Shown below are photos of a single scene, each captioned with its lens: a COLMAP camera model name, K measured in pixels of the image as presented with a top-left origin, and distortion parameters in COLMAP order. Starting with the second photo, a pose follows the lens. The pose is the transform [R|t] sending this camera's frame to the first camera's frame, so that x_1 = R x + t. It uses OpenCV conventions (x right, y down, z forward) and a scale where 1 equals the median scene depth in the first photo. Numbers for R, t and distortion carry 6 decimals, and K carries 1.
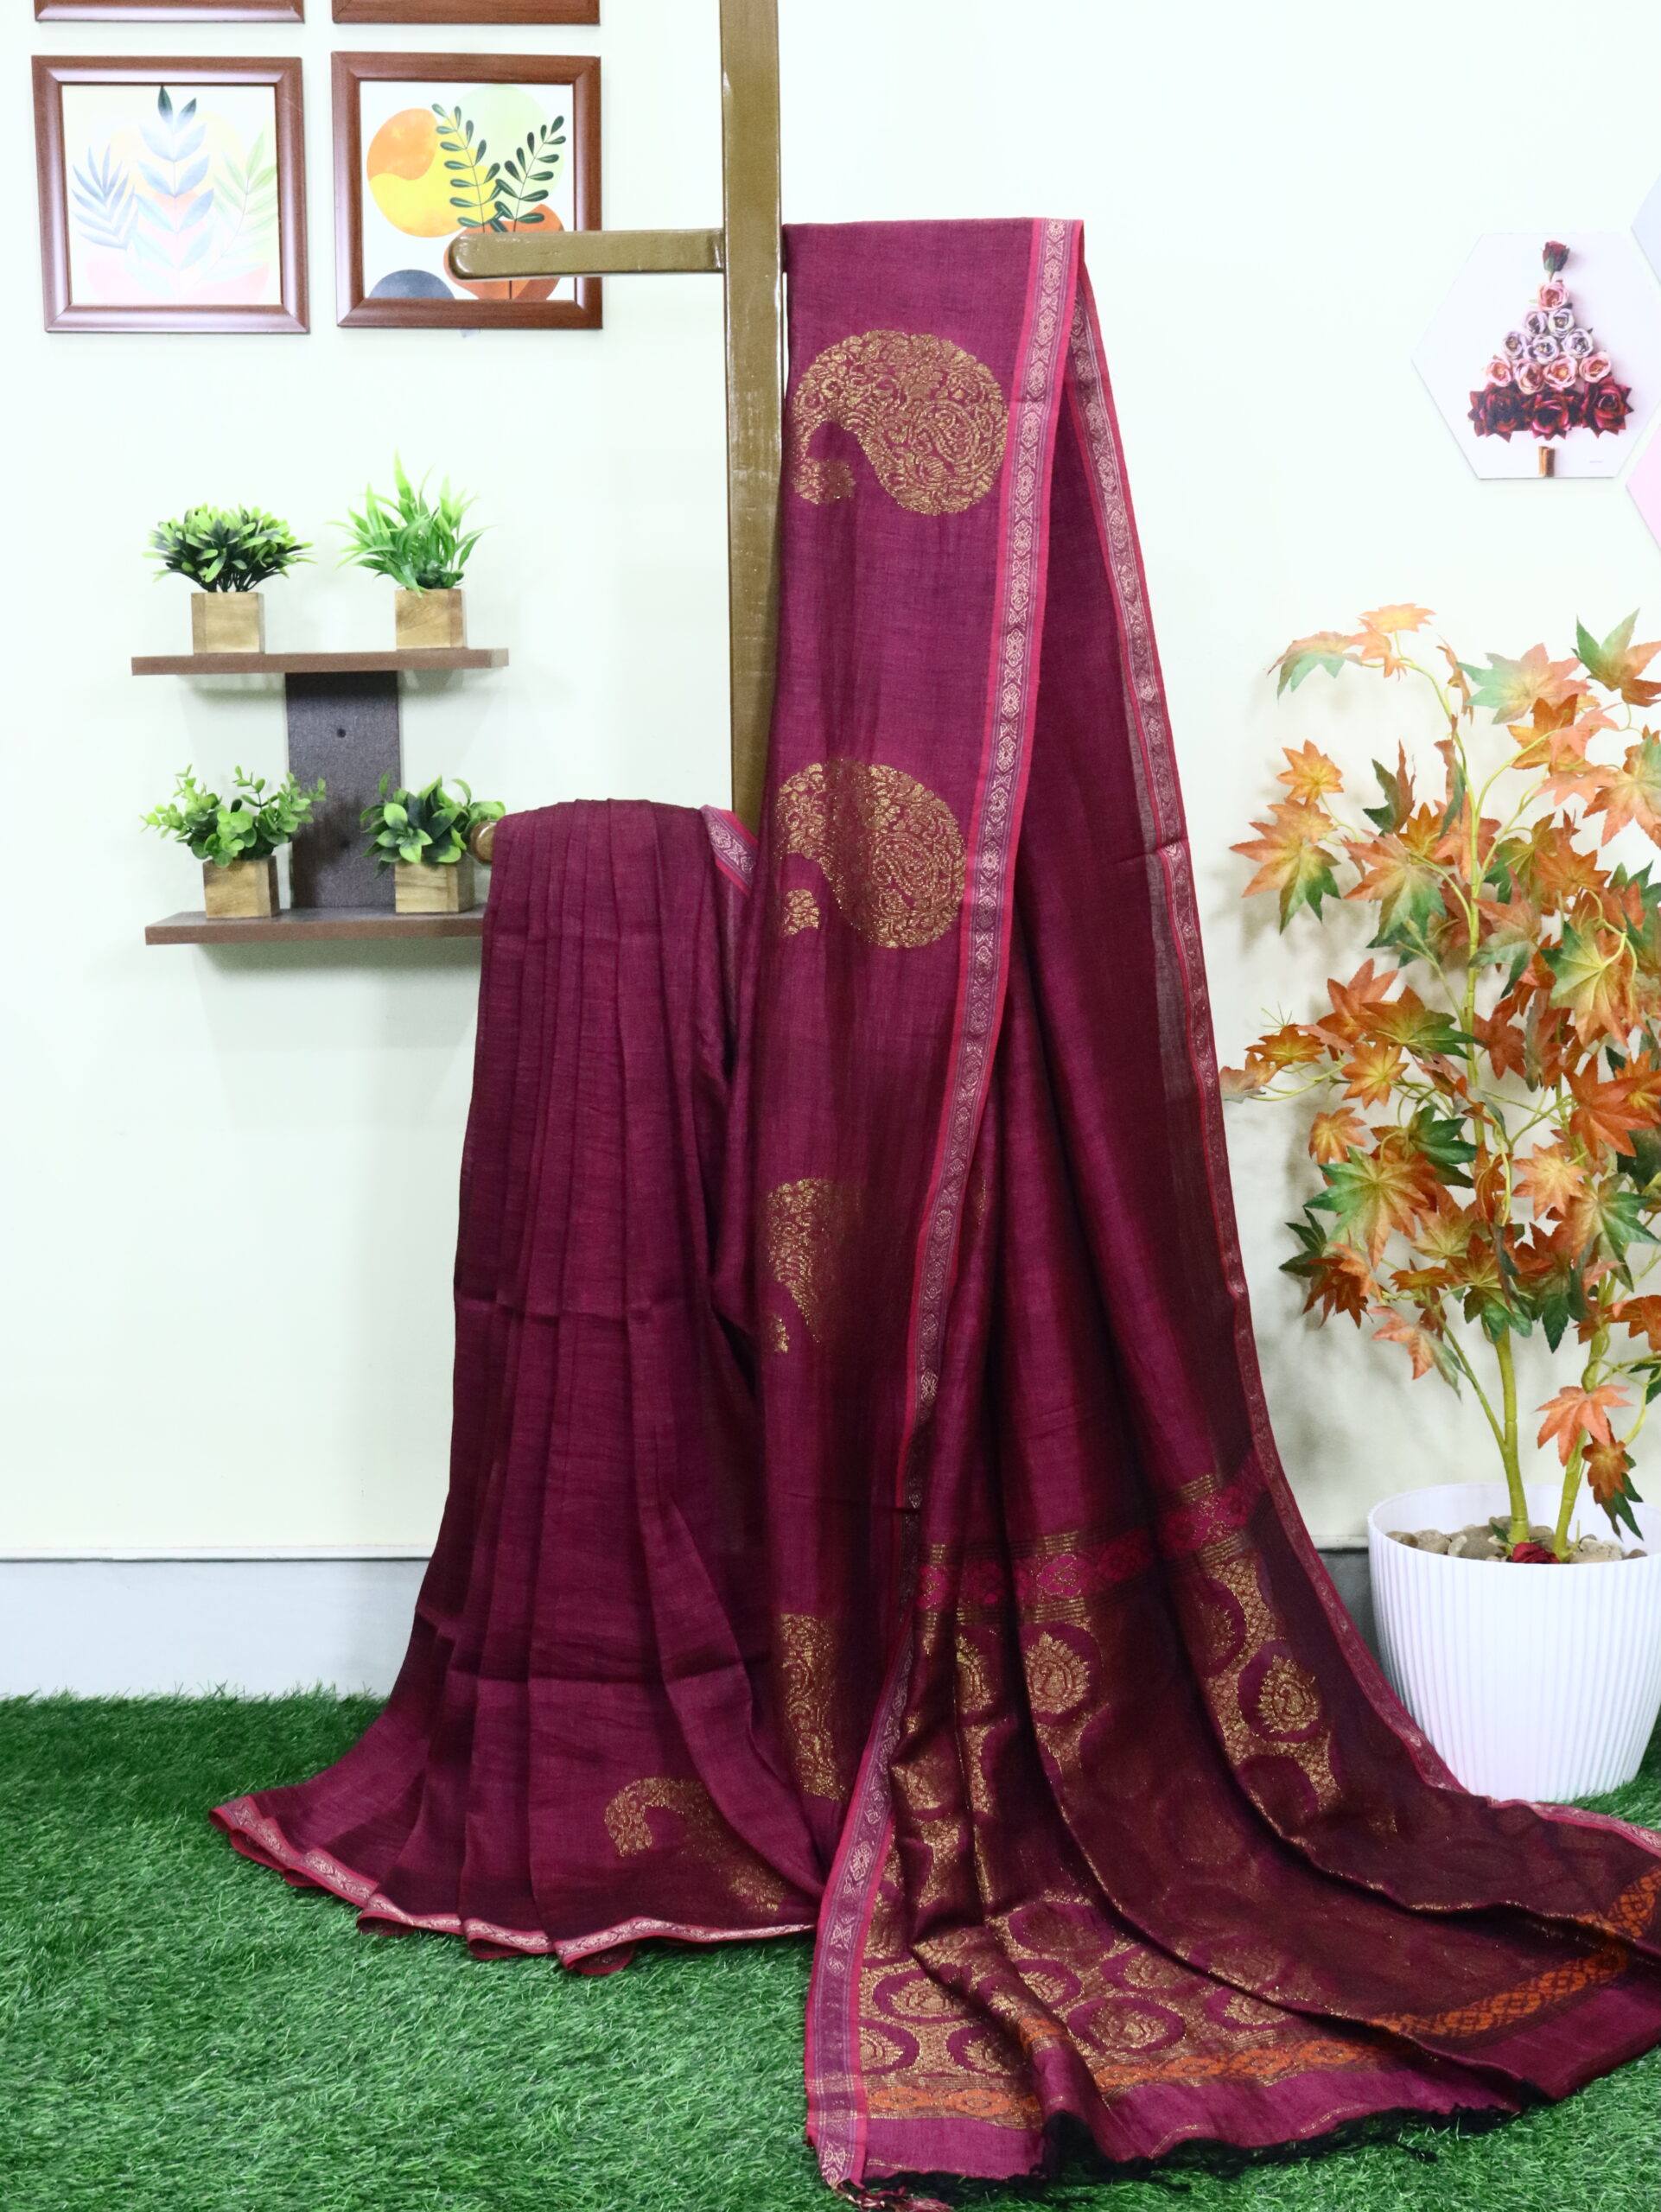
lens RADIAL K [[3087.1, 0, 830.5], [0, 3087.1, 1106.0], [0, 0, 1]] dist [-0.021814, 0.003914]
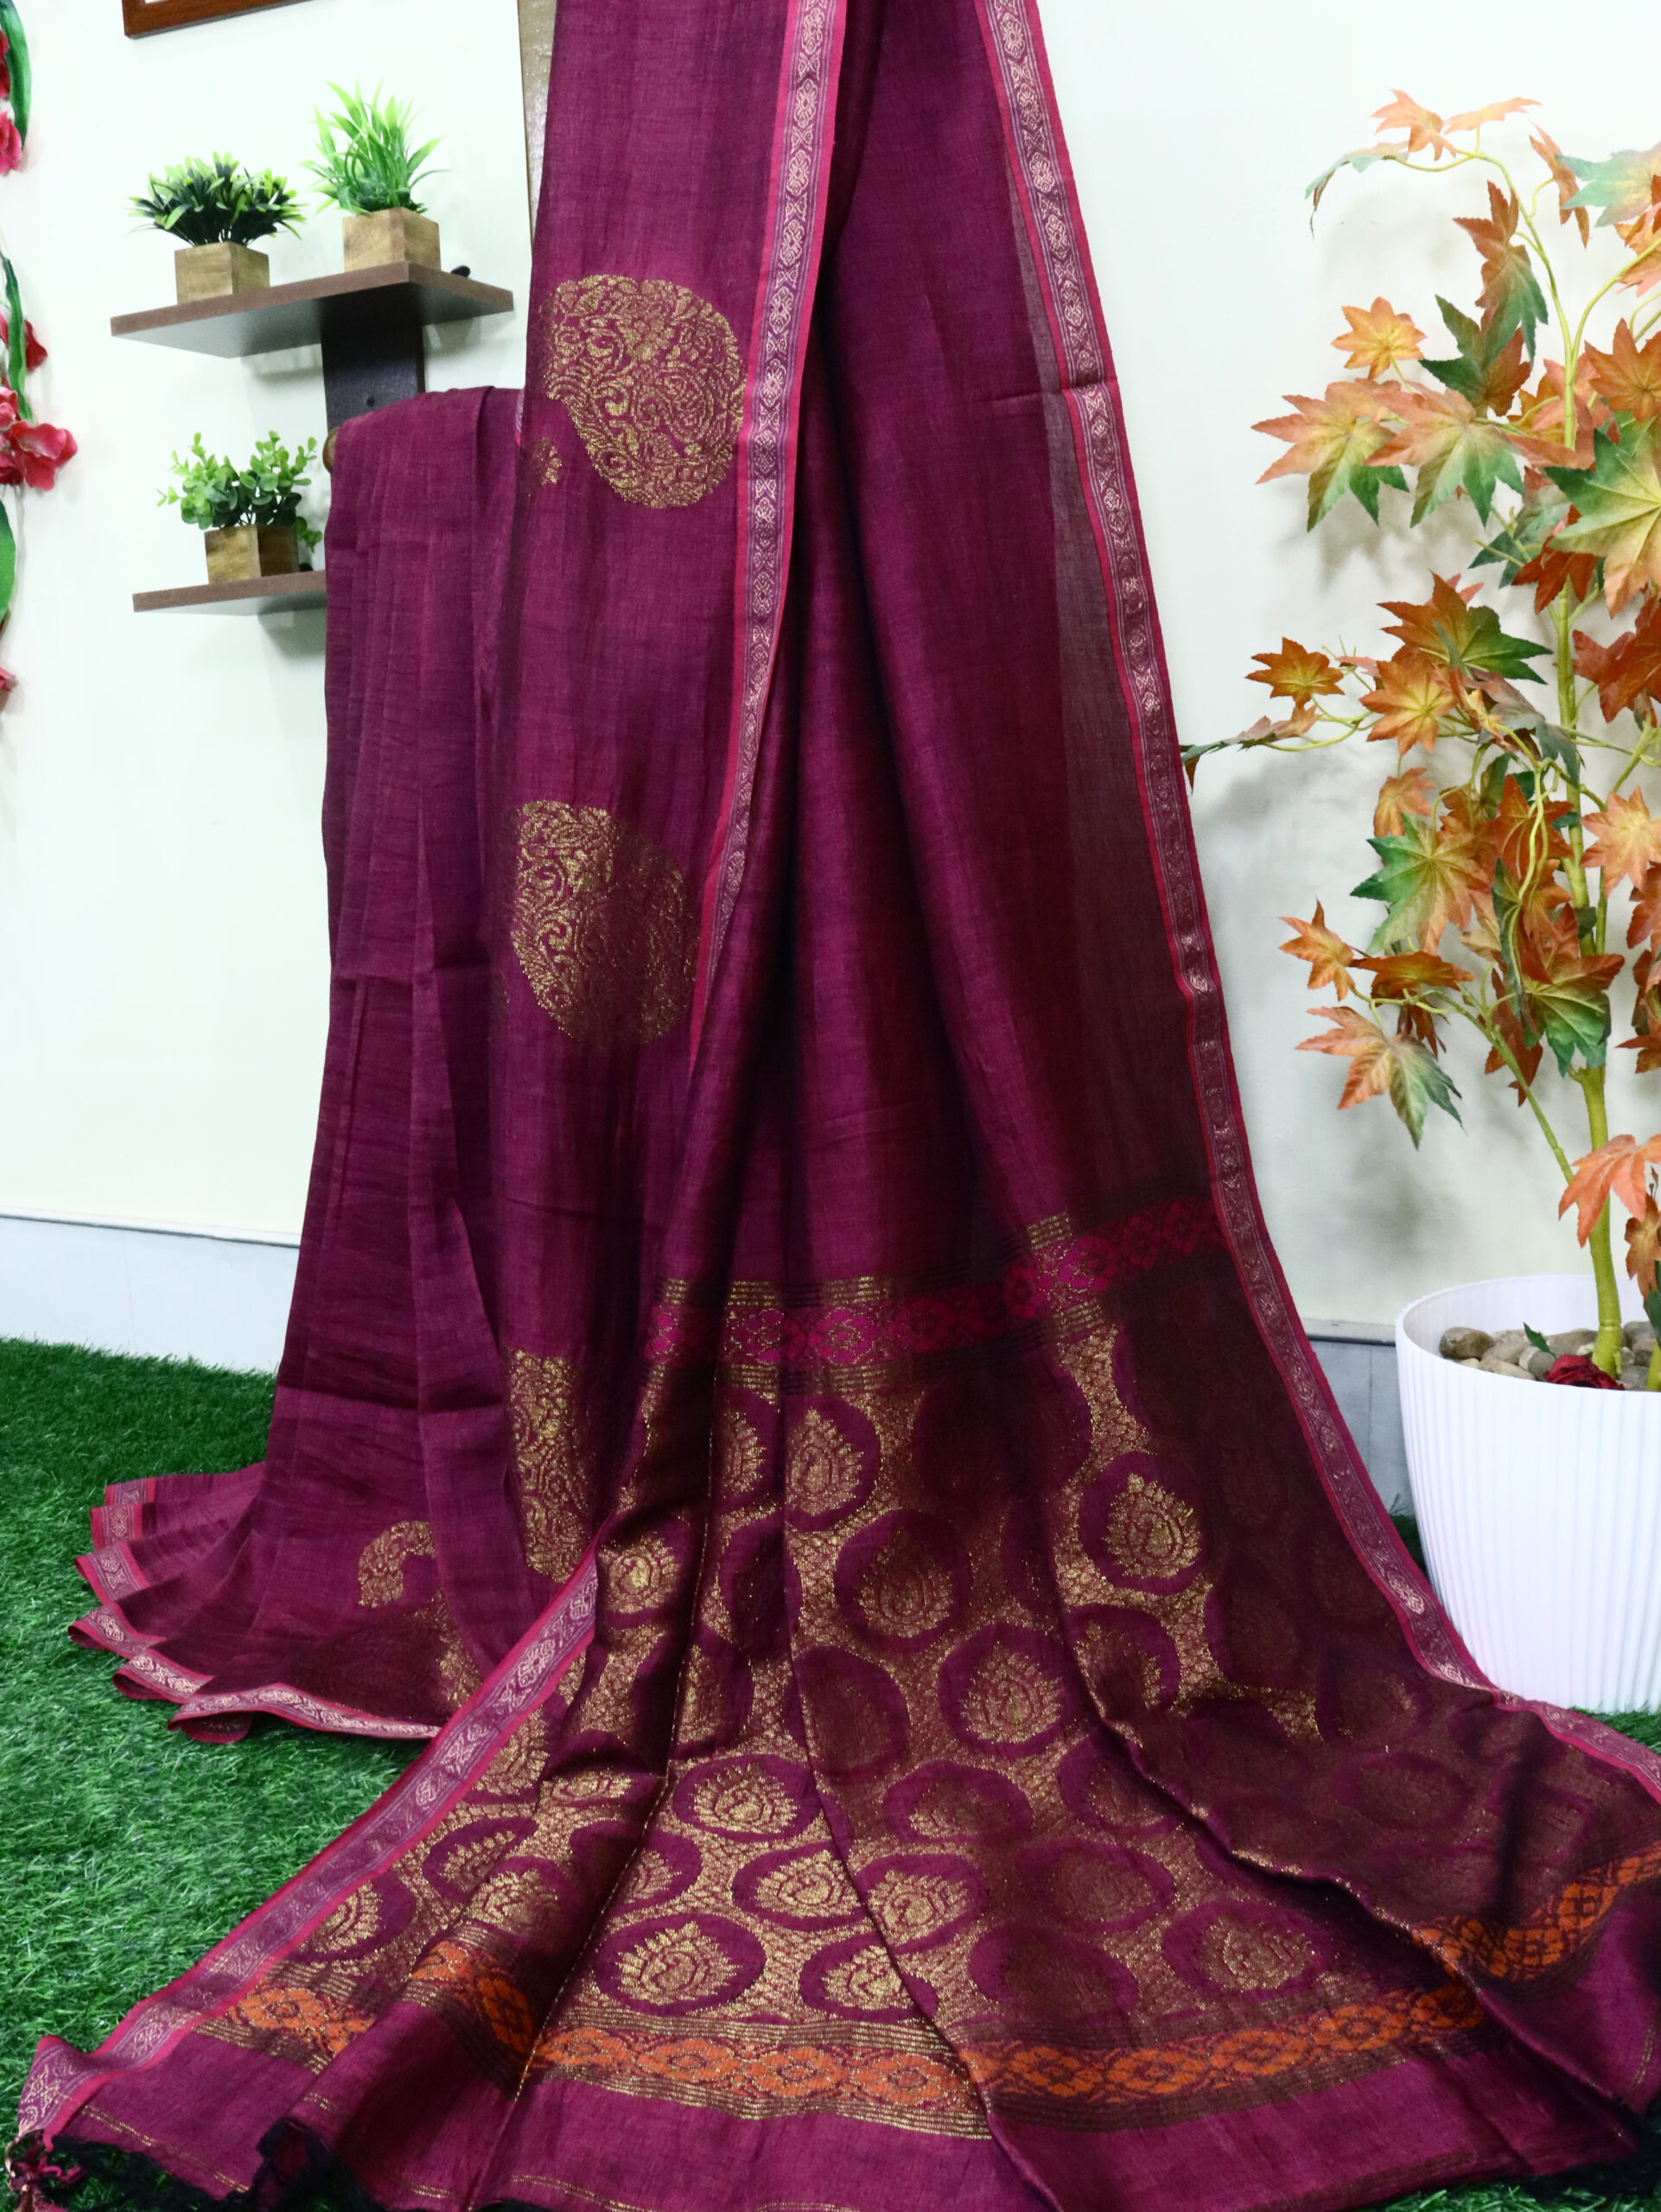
lens RADIAL K [[2058.0, 0, 830.5], [0, 2058.0, 1106.0], [0, 0, 1]] dist [-0.177340, 0.146138]
pose [[0.913060, 0.052278, -0.404460, 0.268126], [-0.033285, 0.997994, 0.053855, 0.068580], [0.406464, -0.035710, 0.912969, 0.536032]]
